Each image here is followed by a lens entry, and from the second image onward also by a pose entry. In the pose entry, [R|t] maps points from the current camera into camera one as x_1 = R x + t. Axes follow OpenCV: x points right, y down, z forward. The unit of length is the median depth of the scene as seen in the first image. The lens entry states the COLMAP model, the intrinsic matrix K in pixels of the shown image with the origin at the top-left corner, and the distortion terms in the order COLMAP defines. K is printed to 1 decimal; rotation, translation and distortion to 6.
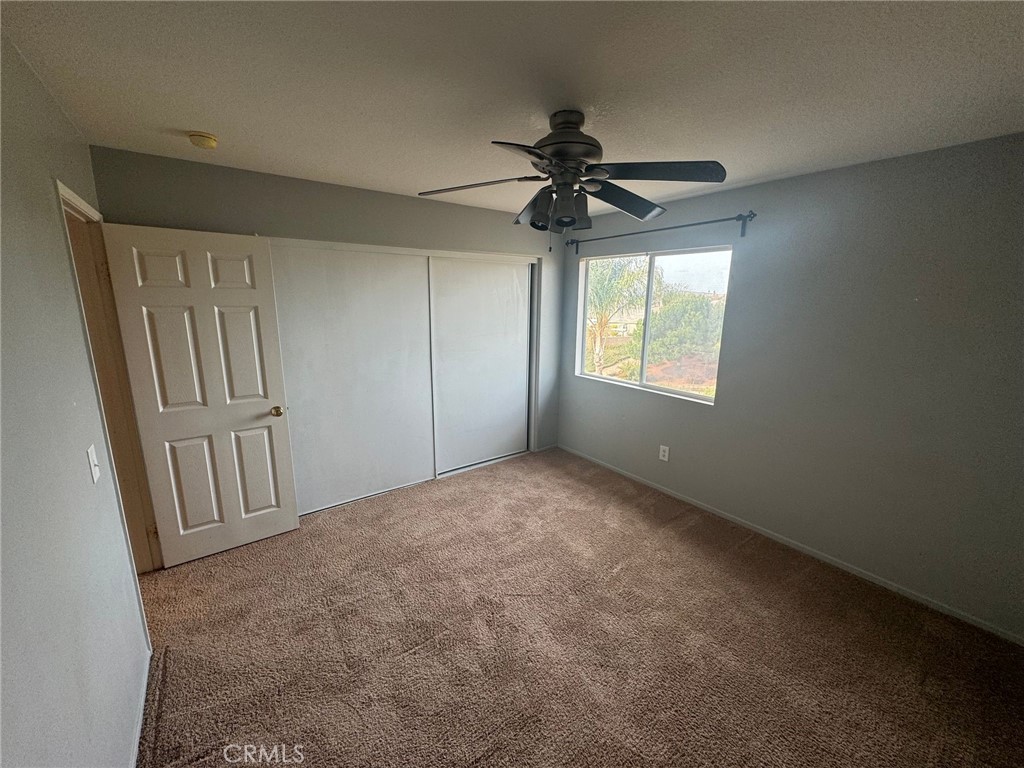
lens RADIAL K [[405.3, 0, 508.4], [0, 405.3, 384.4], [0, 0, 1]] dist [-0.001687, 0.000162]
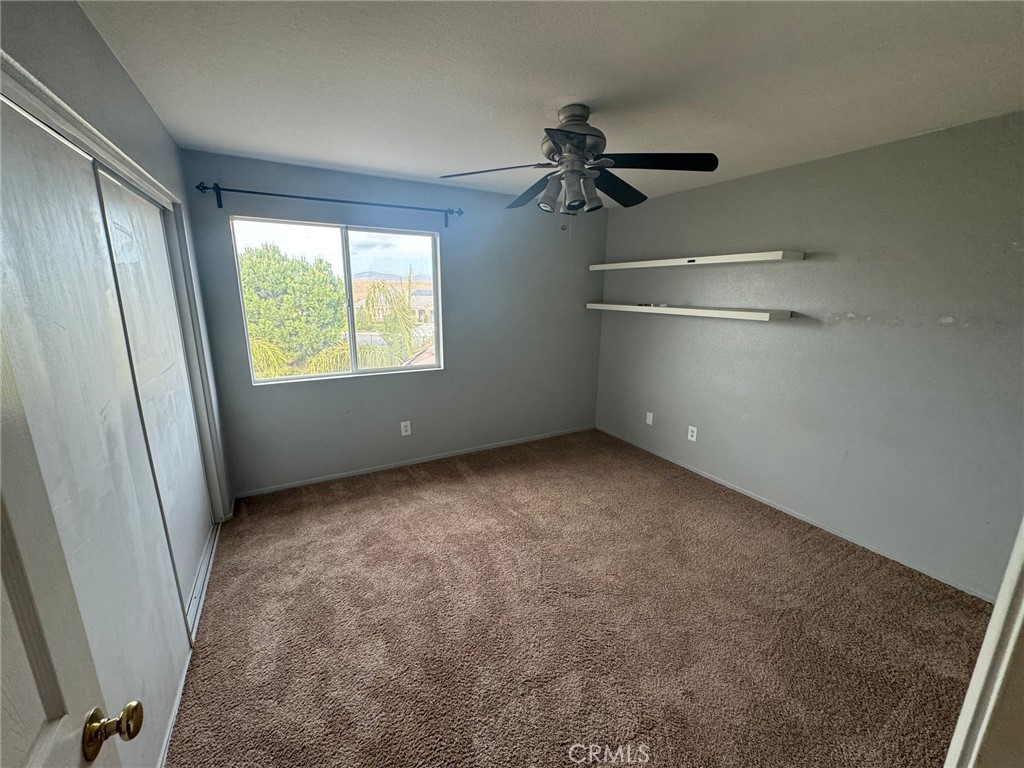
lens RADIAL K [[405.3, 0, 516.0], [0, 405.3, 380.4], [0, 0, 1]] dist [-0.001687, 0.000162]
pose [[0.131065, -0.221423, 0.966330, -0.570285], [0.204306, 0.959848, 0.192228, -0.091846], [-0.970093, 0.172233, 0.171040, 0.551657]]
